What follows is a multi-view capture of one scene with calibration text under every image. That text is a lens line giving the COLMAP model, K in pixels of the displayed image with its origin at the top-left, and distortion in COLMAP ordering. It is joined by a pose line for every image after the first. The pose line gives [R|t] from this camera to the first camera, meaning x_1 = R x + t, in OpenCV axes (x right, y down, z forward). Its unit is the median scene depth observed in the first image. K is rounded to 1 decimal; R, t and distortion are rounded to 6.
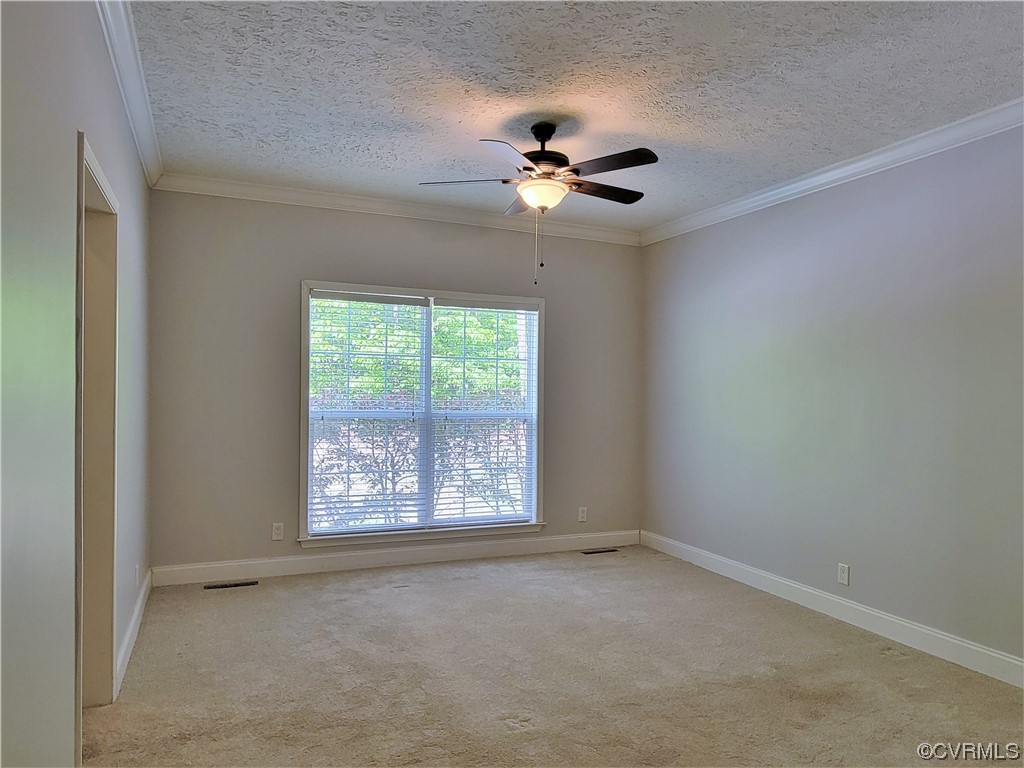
lens RADIAL K [[684.6, 0, 514.0], [0, 684.6, 390.5], [0, 0, 1]] dist [-0.001927, 0.007989]
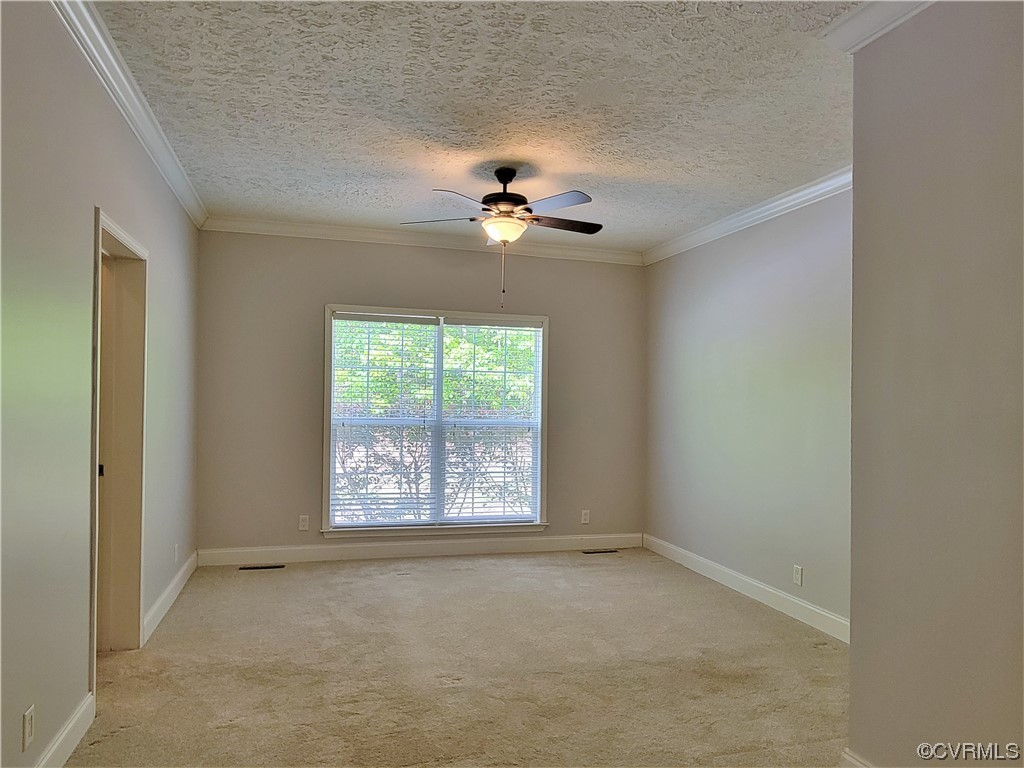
lens RADIAL K [[684.6, 0, 515.0], [0, 684.6, 392.0], [0, 0, 1]] dist [-0.001927, 0.007989]
pose [[0.991957, 0.002847, -0.126542, 0.160909], [-0.004667, 0.999890, -0.014088, 0.001062], [0.126488, 0.014566, 0.991861, -0.103178]]
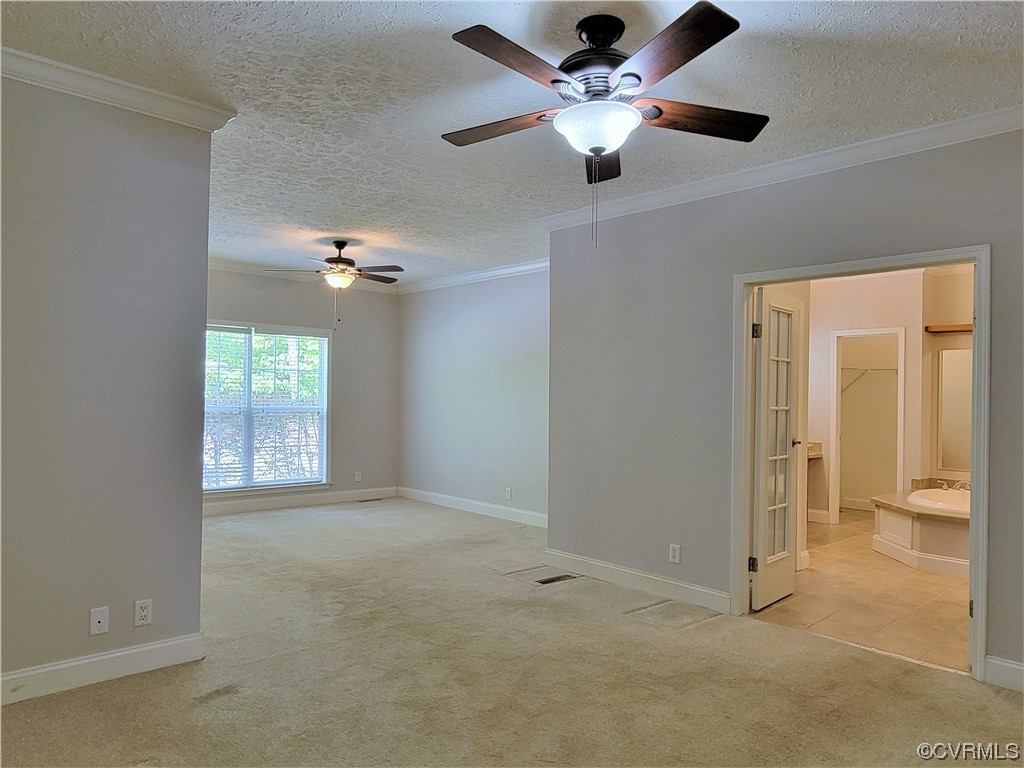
lens RADIAL K [[684.6, 0, 504.4], [0, 684.6, 394.6], [0, 0, 1]] dist [-0.001927, 0.007989]
pose [[0.946251, -0.001082, 0.323432, -0.099600], [0.000937, 0.999999, 0.000603, 0.005526], [-0.323432, -0.000268, 0.946251, -0.630357]]
